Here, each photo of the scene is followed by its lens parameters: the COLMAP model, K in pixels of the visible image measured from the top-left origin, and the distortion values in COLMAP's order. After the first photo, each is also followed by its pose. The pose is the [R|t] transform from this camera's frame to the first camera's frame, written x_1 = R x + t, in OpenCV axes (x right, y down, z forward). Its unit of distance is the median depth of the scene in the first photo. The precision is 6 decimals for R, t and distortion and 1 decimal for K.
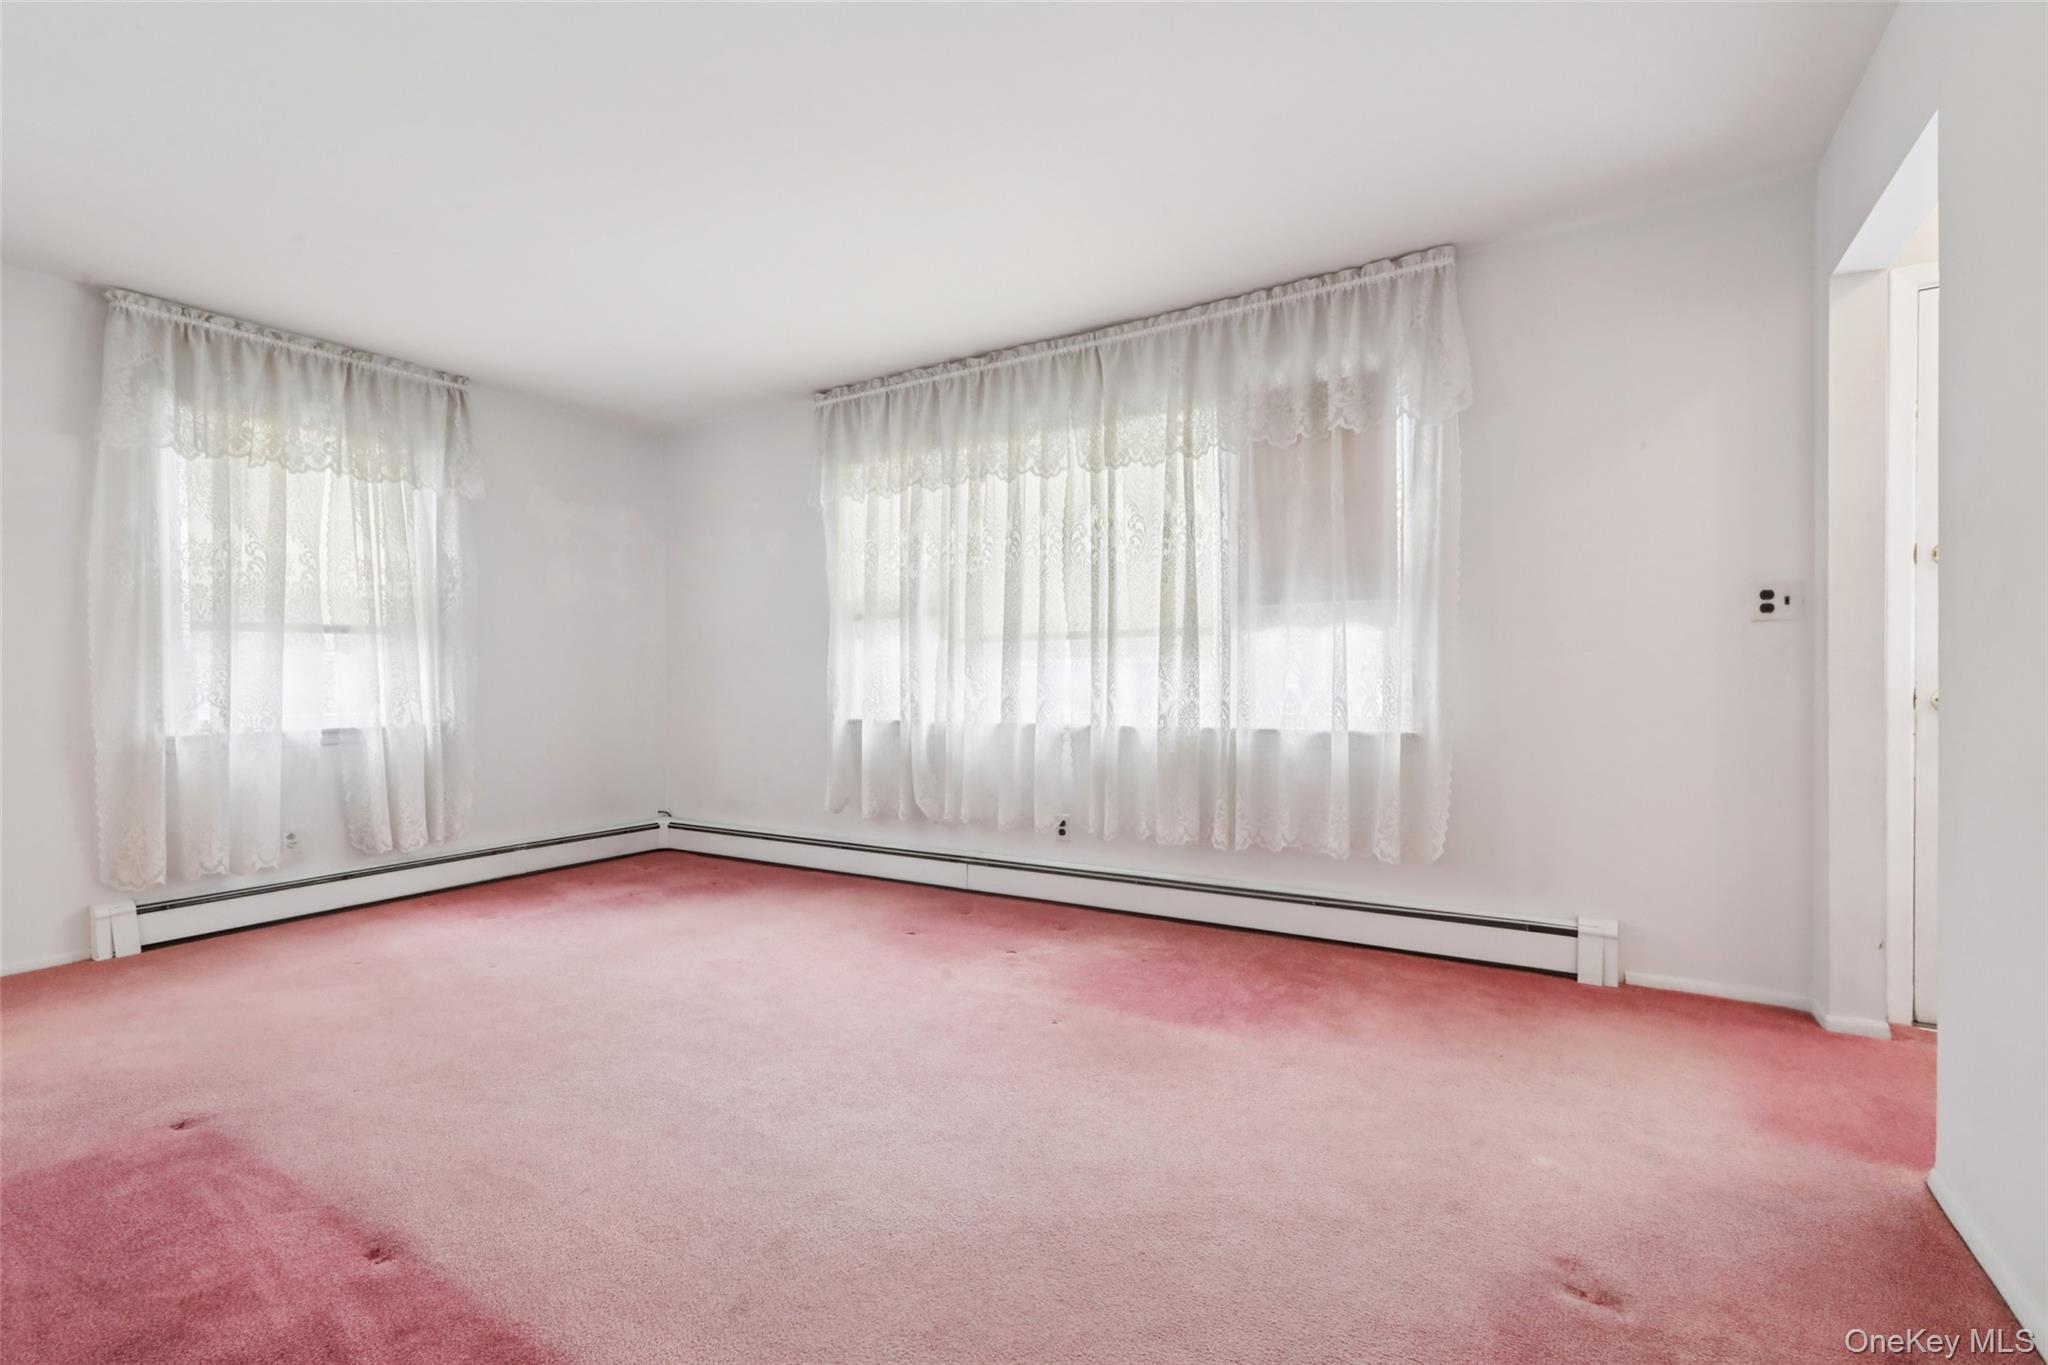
lens RADIAL K [[921.0, 0, 1005.6], [0, 921.0, 689.9], [0, 0, 1]] dist [0.000263, 0.000252]
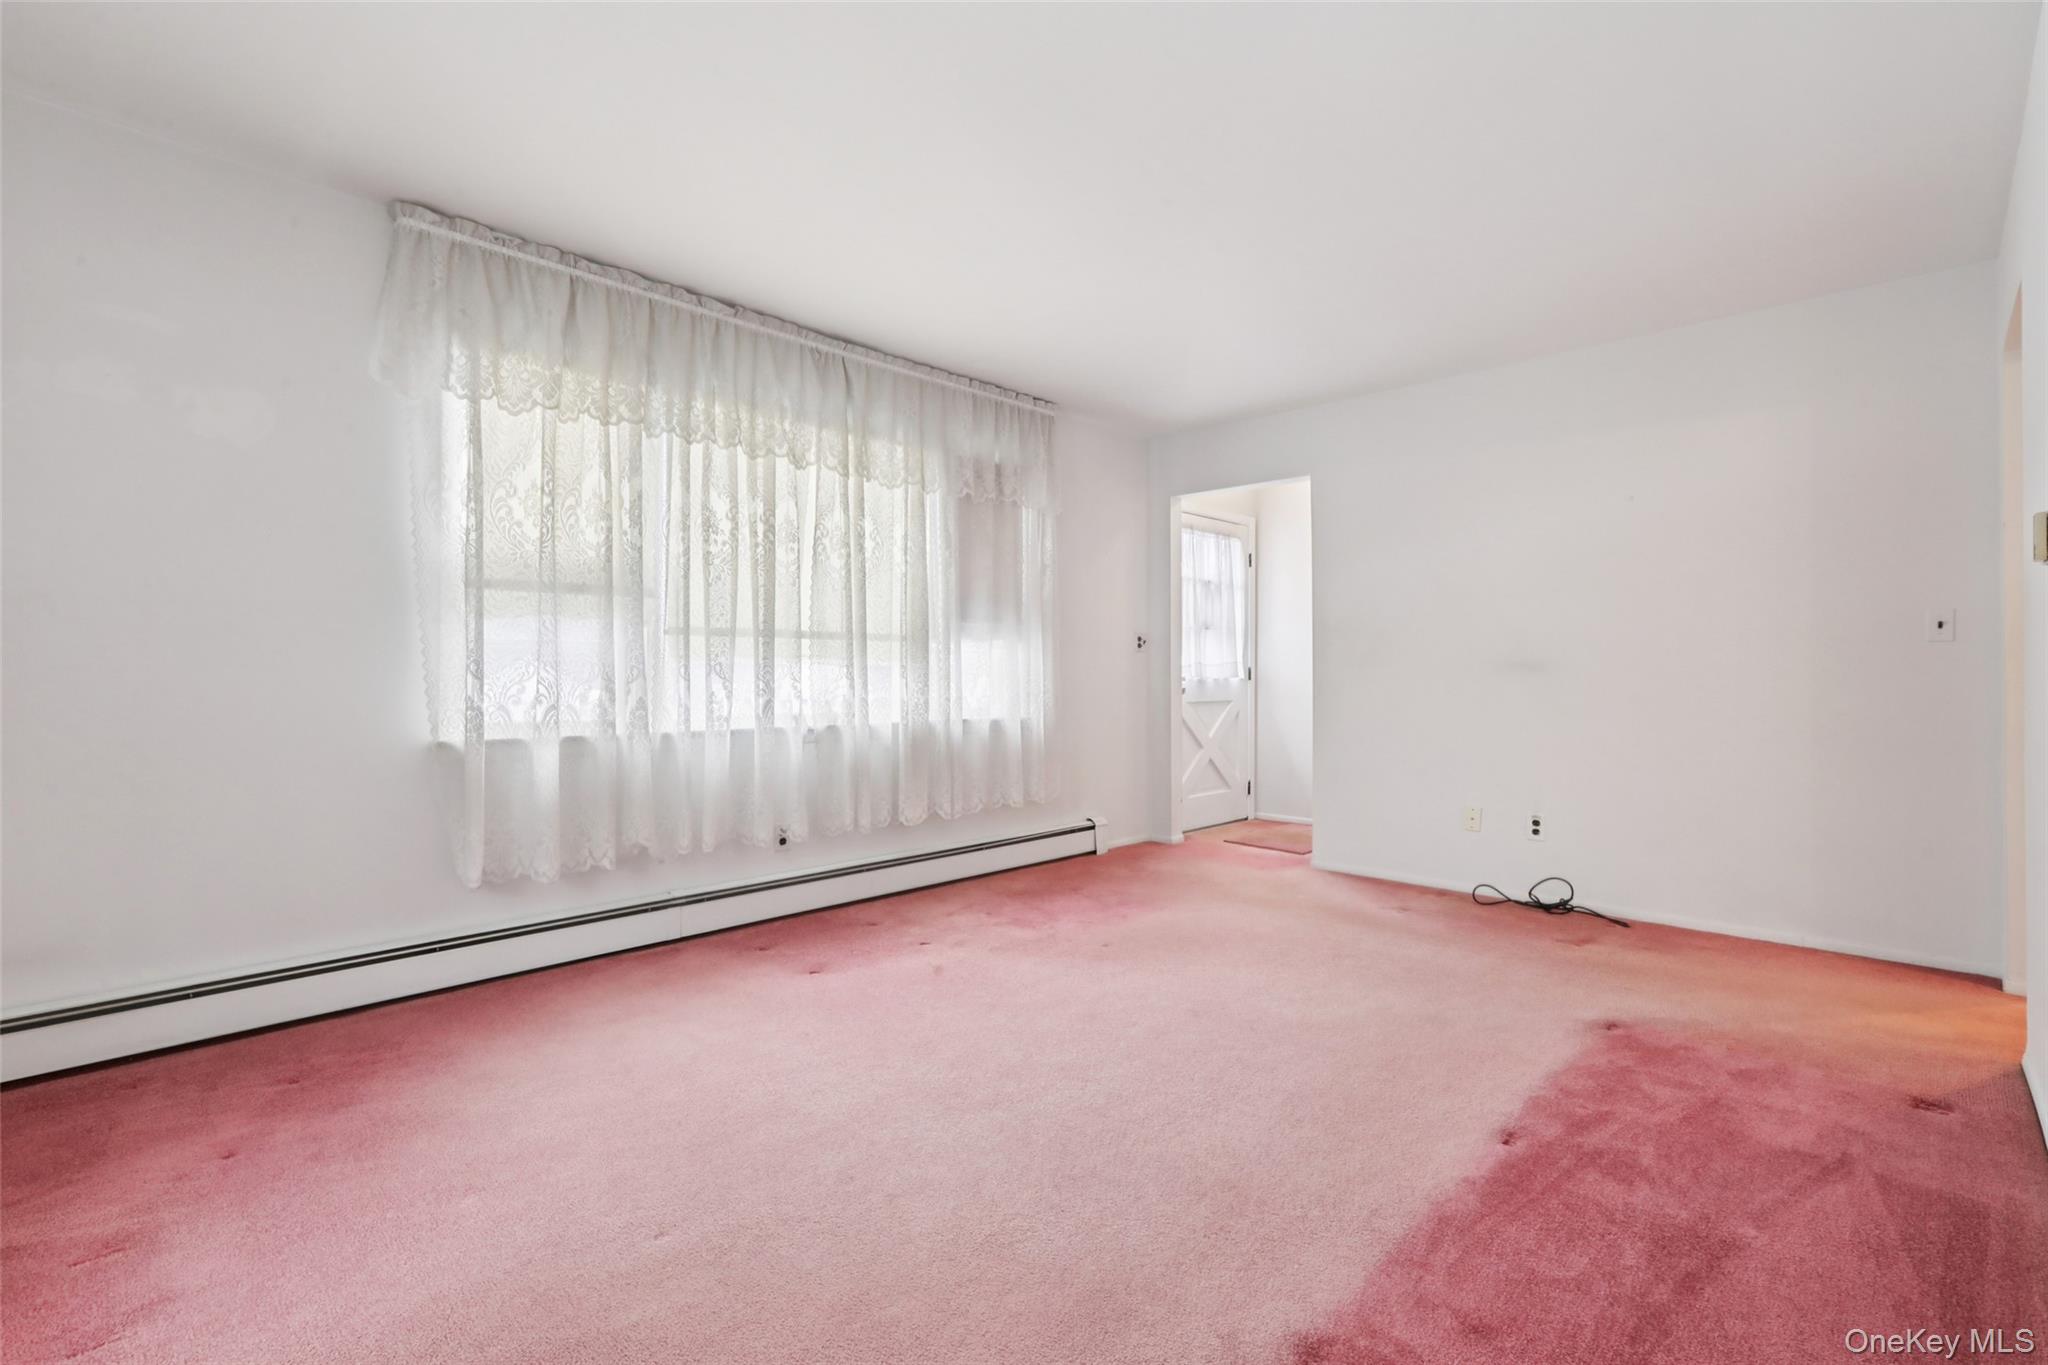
lens RADIAL K [[921.0, 0, 1021.6], [0, 921.0, 668.5], [0, 0, 1]] dist [0.000263, 0.000252]
pose [[0.215537, 0.013522, 0.976402, -0.868434], [0.005561, 0.999871, -0.015075, -0.008050], [-0.976480, 0.008679, 0.215434, 0.594089]]
